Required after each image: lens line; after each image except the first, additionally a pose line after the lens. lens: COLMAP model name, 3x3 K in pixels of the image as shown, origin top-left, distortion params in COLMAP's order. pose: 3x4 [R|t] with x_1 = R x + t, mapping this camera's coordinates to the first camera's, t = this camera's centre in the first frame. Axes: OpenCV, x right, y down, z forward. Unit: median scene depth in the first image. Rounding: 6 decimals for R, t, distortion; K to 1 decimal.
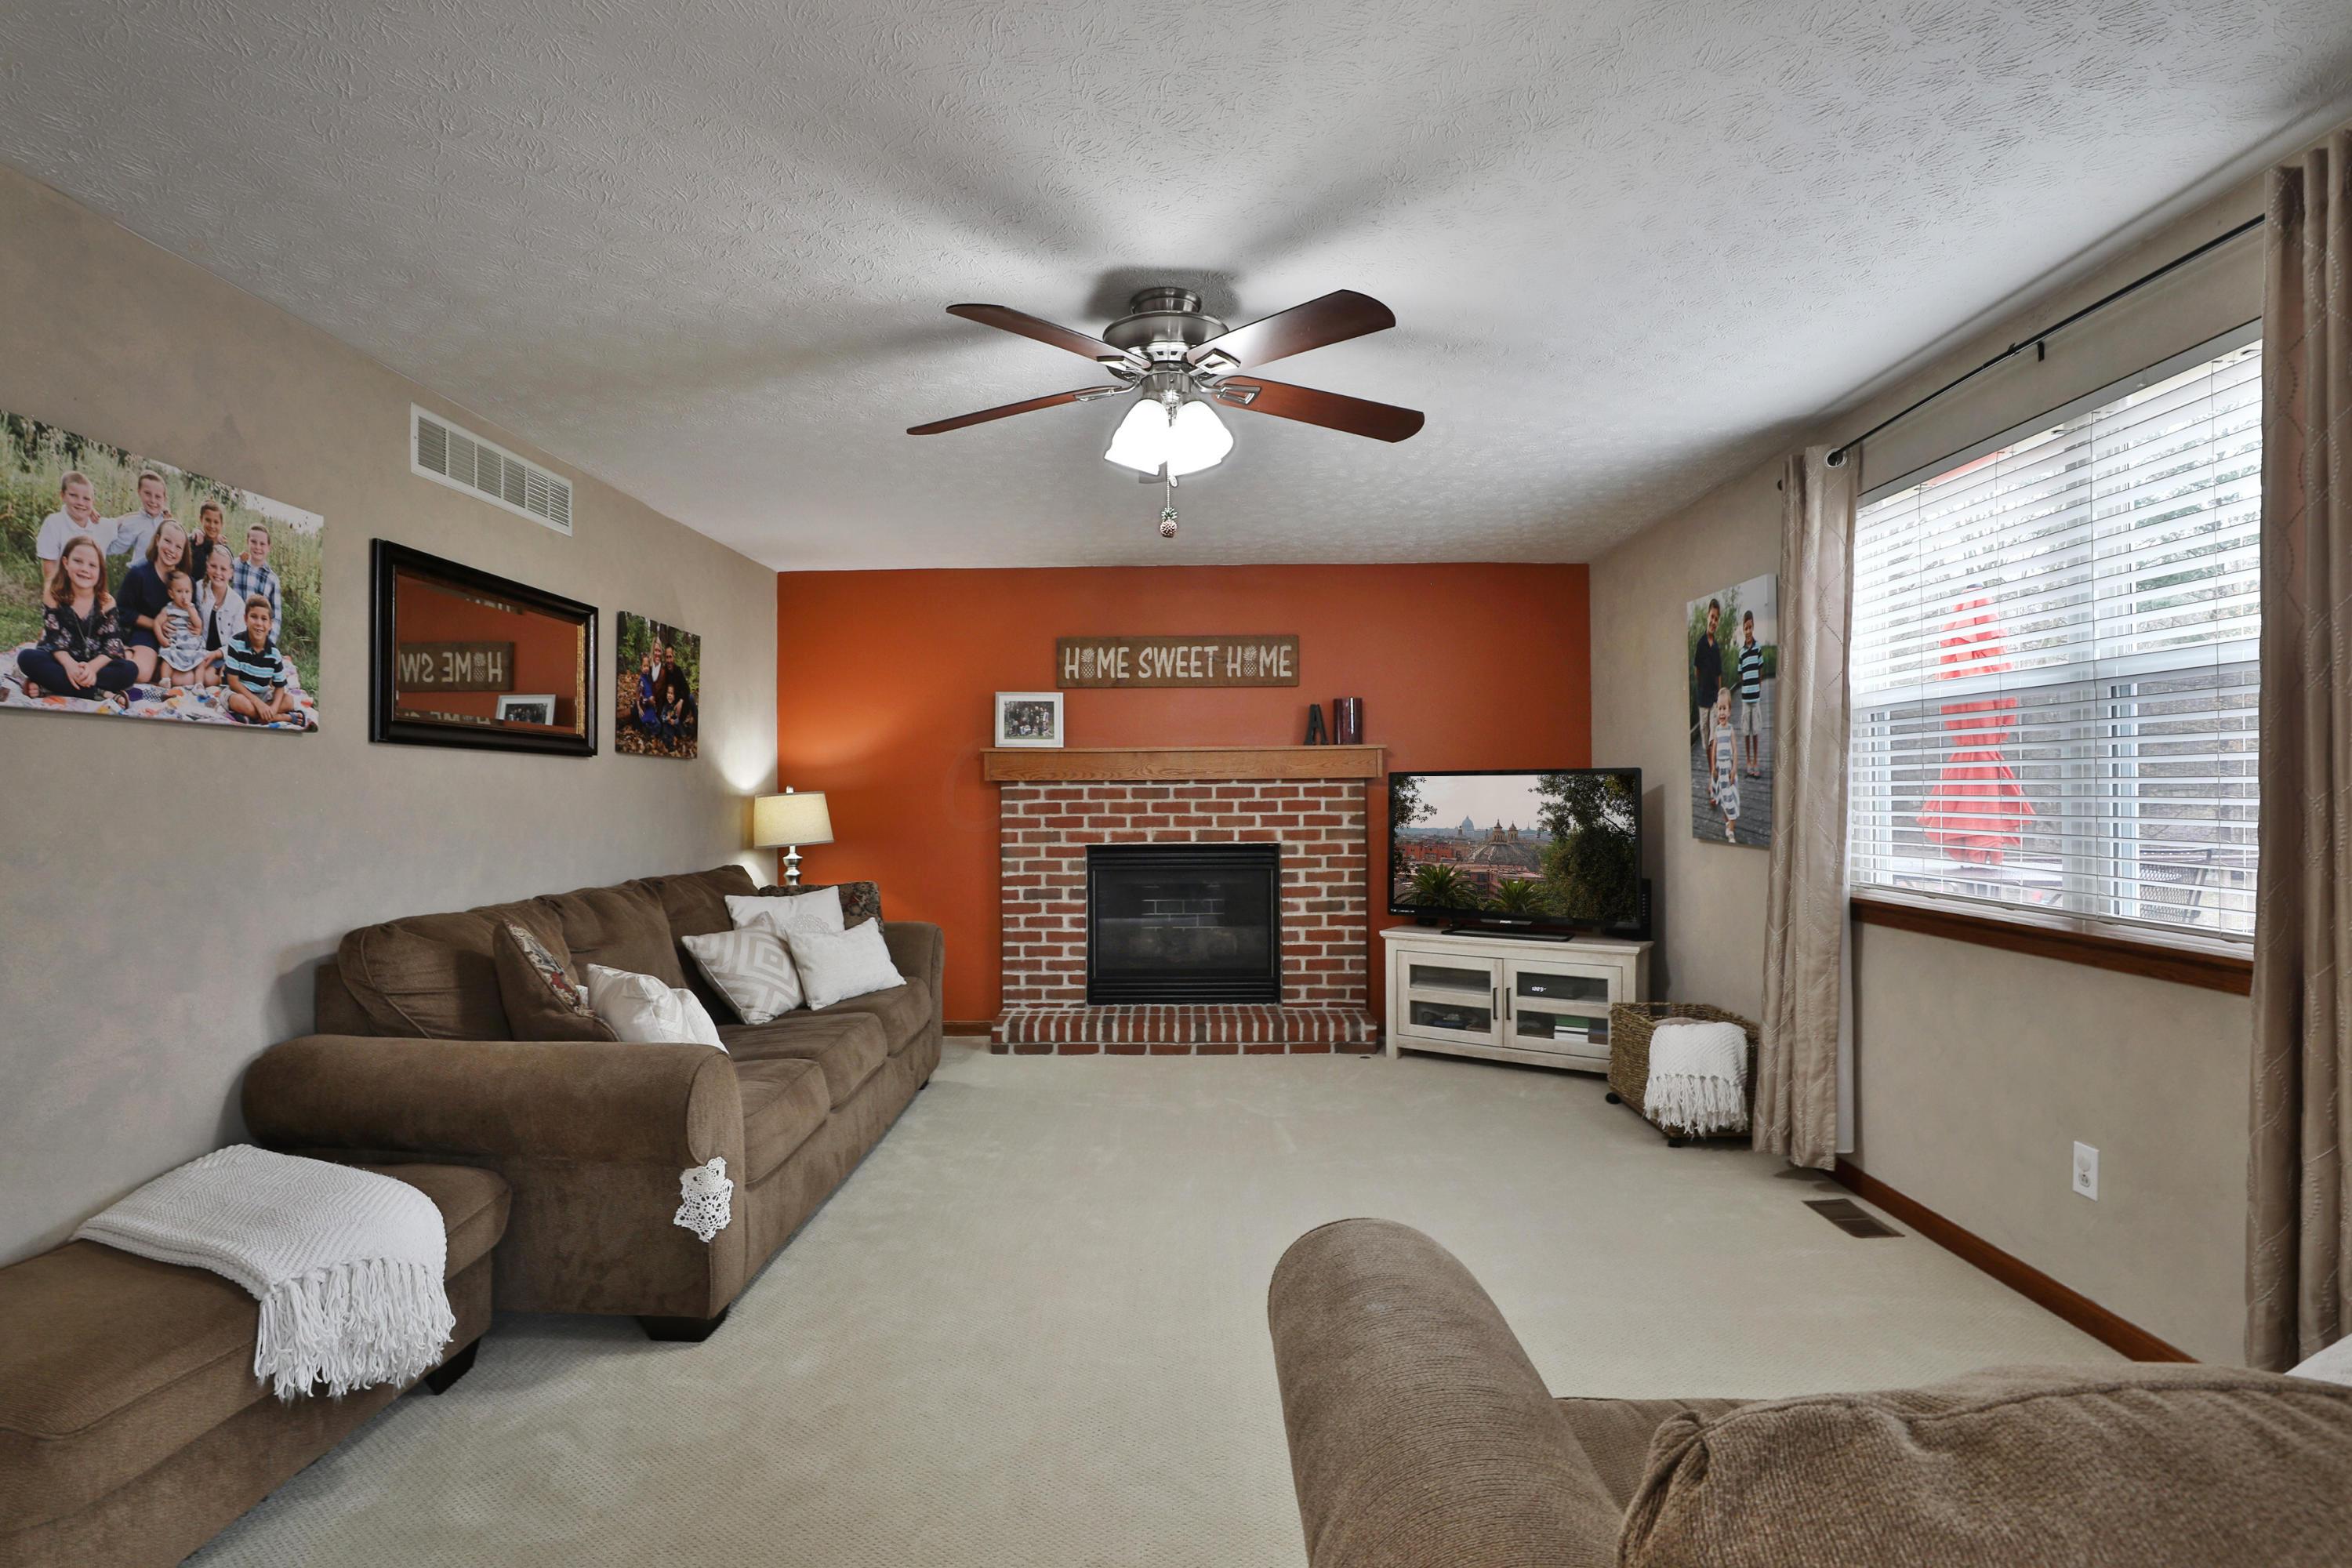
lens RADIAL K [[1130.6, 0, 1165.7], [0, 1130.6, 788.9], [0, 0, 1]] dist [-0.046109, 0.014266]
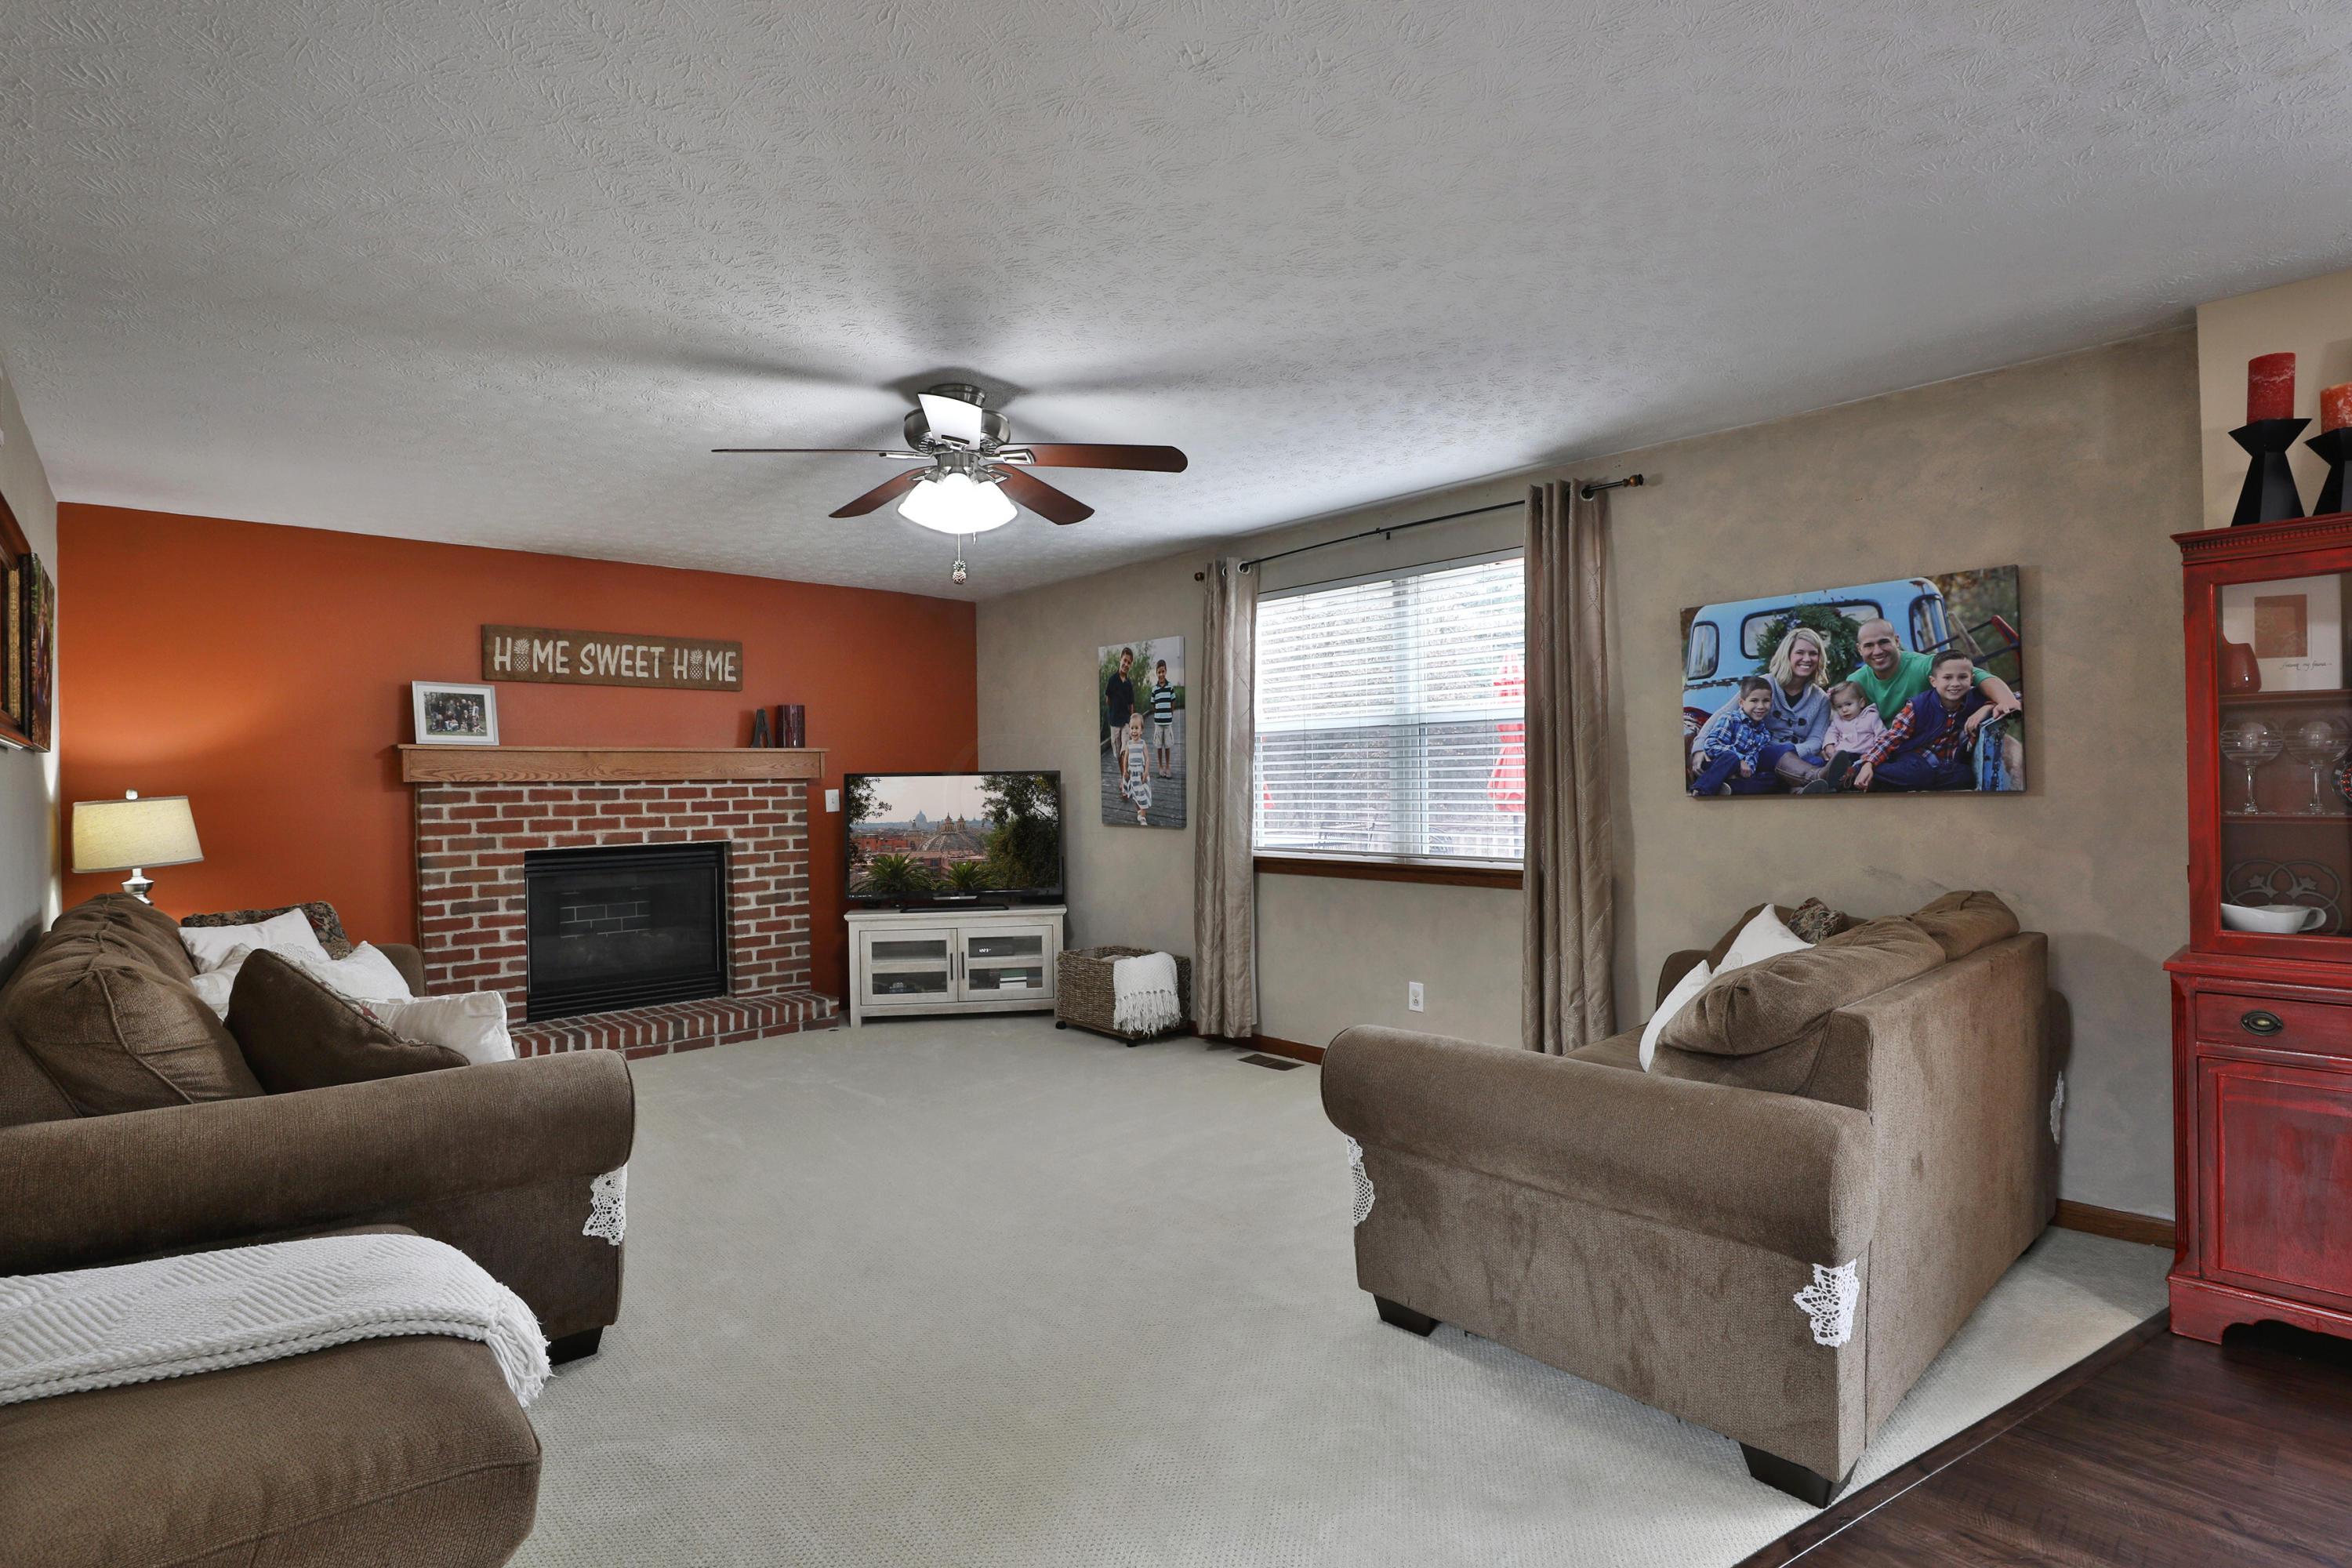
lens RADIAL K [[1152.4, 0, 1127.9], [0, 1152.4, 790.0], [0, 0, 1]] dist [-0.037432, 0.000015]
pose [[0.733281, -0.006945, 0.679891, -0.369227], [0.006675, 0.999973, 0.003015, 0.000032], [-0.679893, 0.002328, 0.733307, -0.027036]]
